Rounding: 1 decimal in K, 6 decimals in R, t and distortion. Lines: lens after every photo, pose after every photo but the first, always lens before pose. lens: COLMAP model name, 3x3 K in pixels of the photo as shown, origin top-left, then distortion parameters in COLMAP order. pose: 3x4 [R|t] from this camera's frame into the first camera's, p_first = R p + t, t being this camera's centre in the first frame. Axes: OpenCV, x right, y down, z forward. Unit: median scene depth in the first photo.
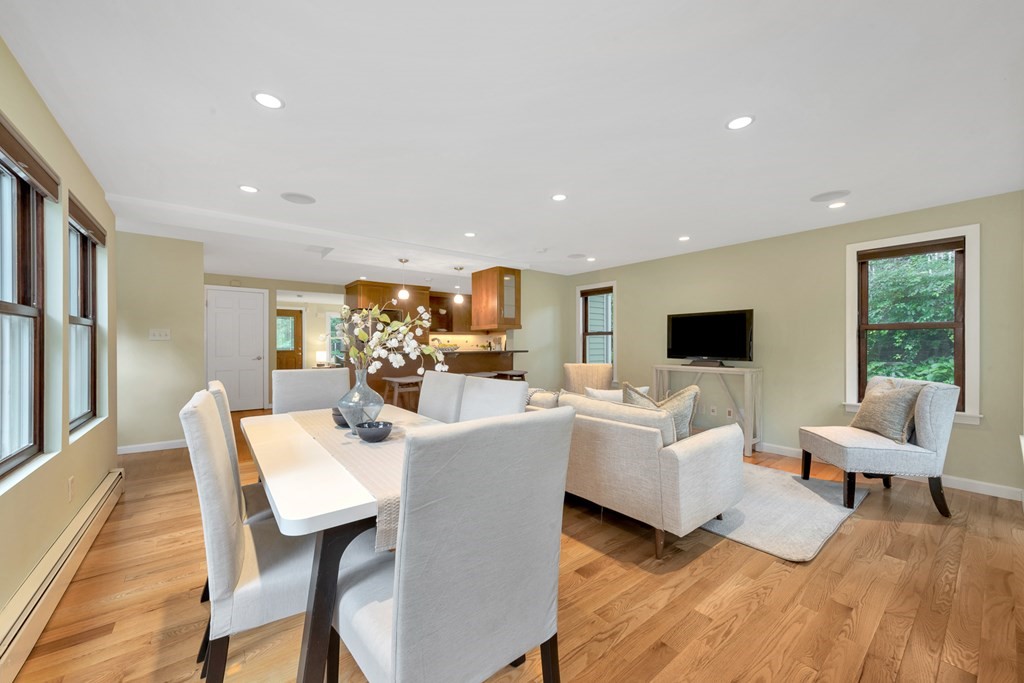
lens RADIAL K [[383.3, 0, 509.3], [0, 383.3, 344.5], [0, 0, 1]] dist [0.004216, 0.000181]
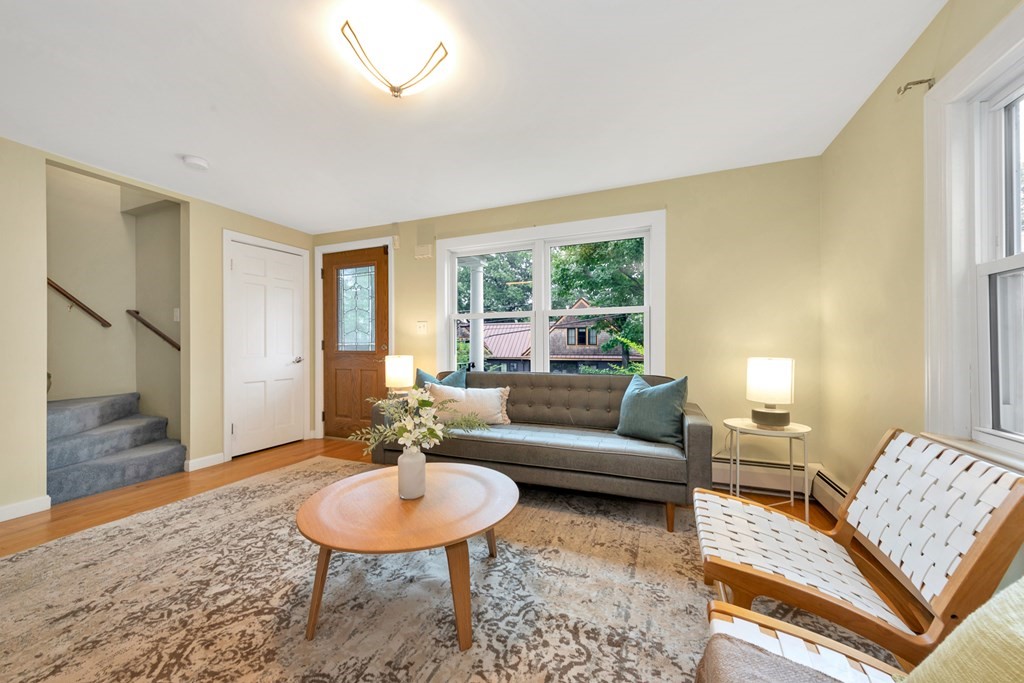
lens RADIAL K [[378.4, 0, 512.0], [0, 378.4, 341.5], [0, 0, 1]] dist [0.001602, 0.000096]
pose [[0.493572, -0.008044, -0.869668, -0.372283], [0.000382, 0.999959, -0.009033, 0.020595], [0.869705, 0.004126, 0.493555, 2.185845]]
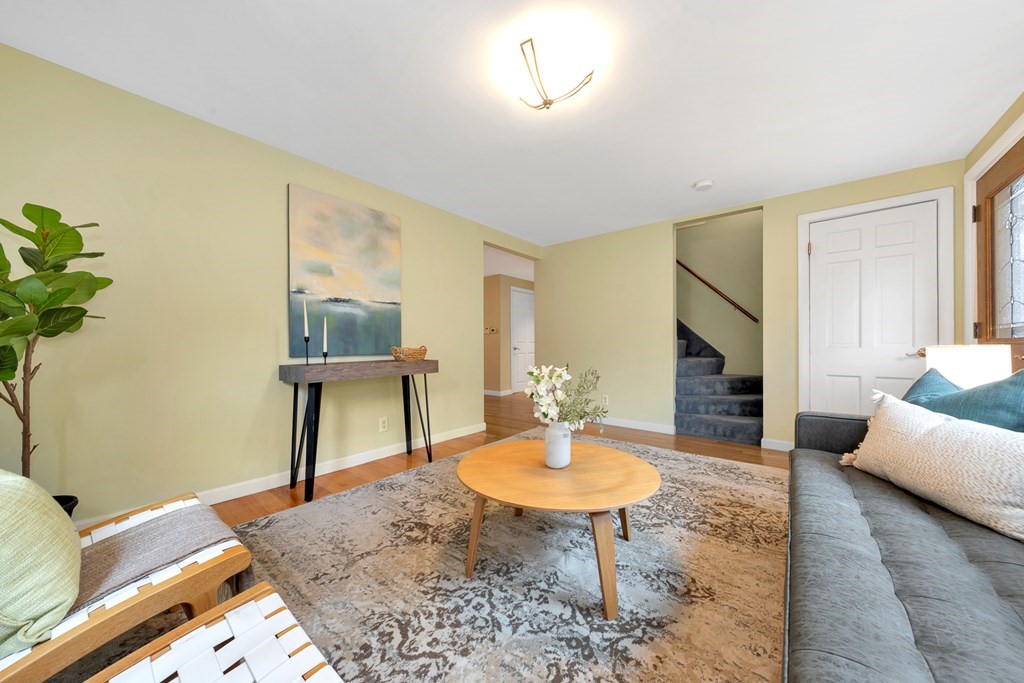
lens RADIAL K [[357.9, 0, 507.0], [0, 357.9, 344.6], [0, 0, 1]] dist [0.001508, 0.000149]
pose [[-0.977260, 0.002782, -0.212026, -0.611557], [0.002815, 0.999996, 0.000145, 0.040289], [0.212026, -0.000455, -0.977264, 2.633647]]
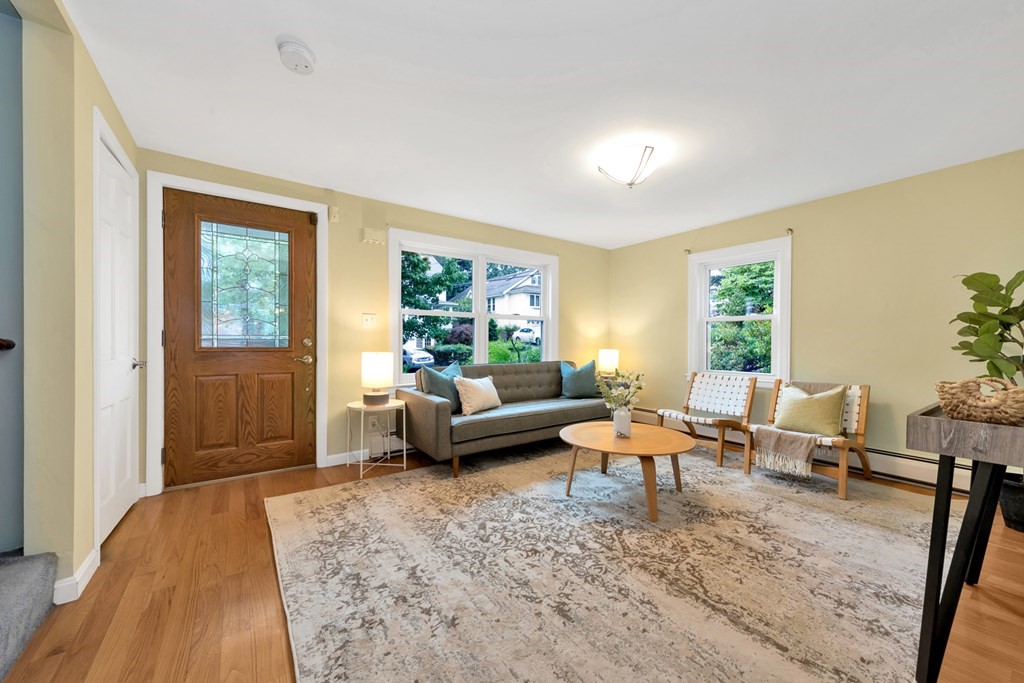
lens RADIAL K [[383.3, 0, 509.3], [0, 383.3, 344.5], [0, 0, 1]] dist [0.004216, 0.000181]
pose [[0.998616, 0.009489, -0.051734, -0.885725], [-0.009205, 0.999941, 0.005712, 0.021871], [0.051785, -0.005228, 0.998645, 1.681952]]
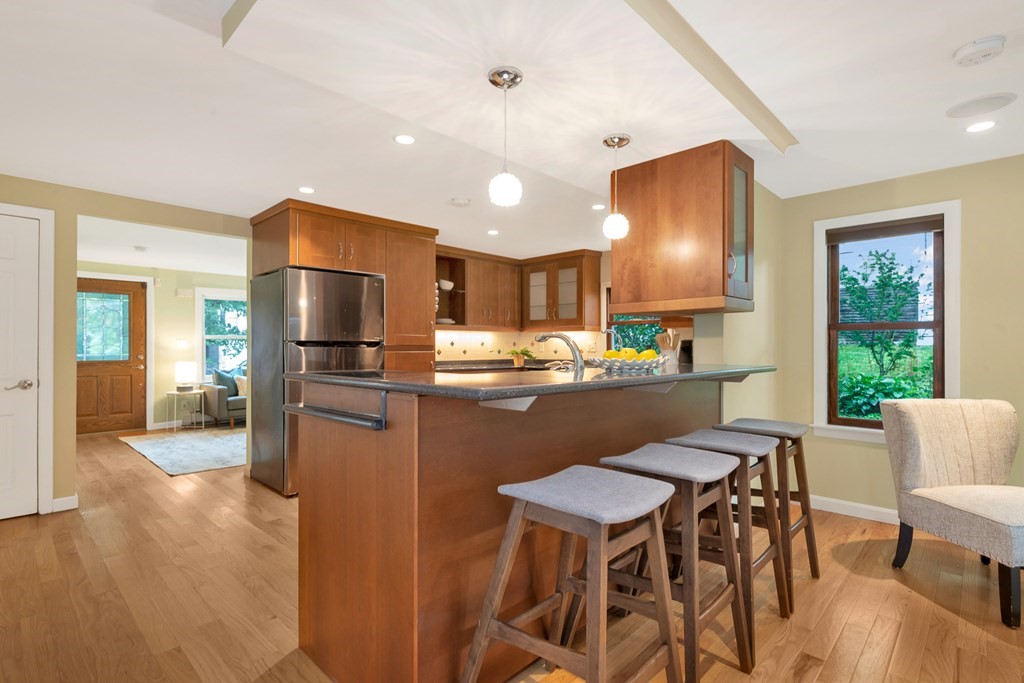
lens RADIAL K [[491.6, 0, 506.1], [0, 491.6, 347.0], [0, 0, 1]] dist [0.006569, 0.000233]
pose [[0.990796, 0.001382, 0.135359, -0.359078], [-0.000996, 0.999995, -0.002918, -0.003383], [-0.135362, 0.002757, 0.990792, 0.664621]]
